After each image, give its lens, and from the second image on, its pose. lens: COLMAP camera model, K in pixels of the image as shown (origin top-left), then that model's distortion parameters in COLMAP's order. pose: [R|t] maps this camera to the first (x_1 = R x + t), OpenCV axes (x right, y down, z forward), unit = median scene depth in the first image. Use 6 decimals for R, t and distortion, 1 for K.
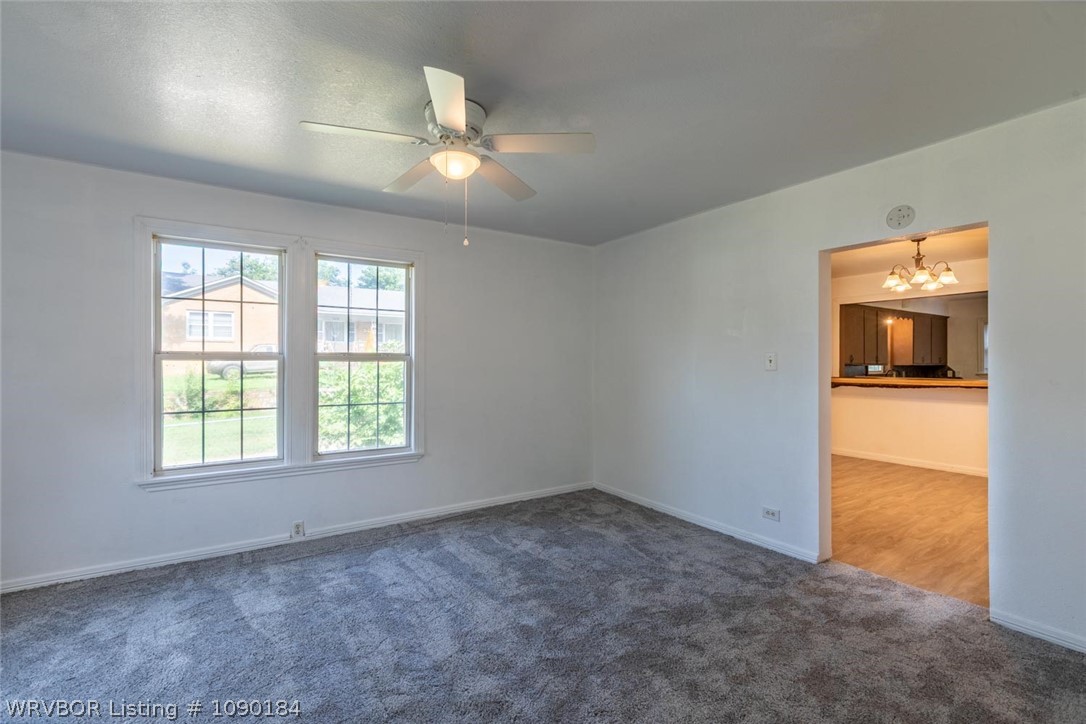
lens RADIAL K [[490.0, 0, 546.7], [0, 490.0, 361.9], [0, 0, 1]] dist [0.002978, -0.000636]
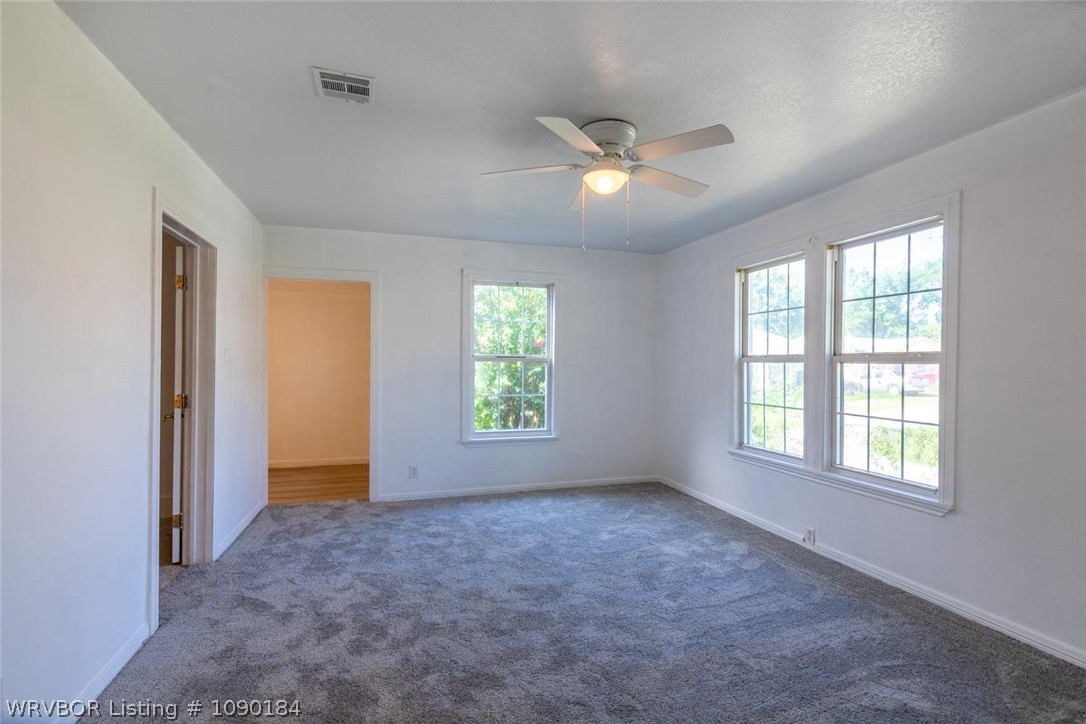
lens RADIAL K [[501.2, 0, 543.0], [0, 501.2, 362.0], [0, 0, 1]] dist [0.000416, 0.000013]
pose [[-0.272824, -0.003686, -0.962057, 0.709553], [-0.005680, 0.999981, -0.002220, 0.002361], [0.962047, 0.004858, -0.272840, 0.906275]]
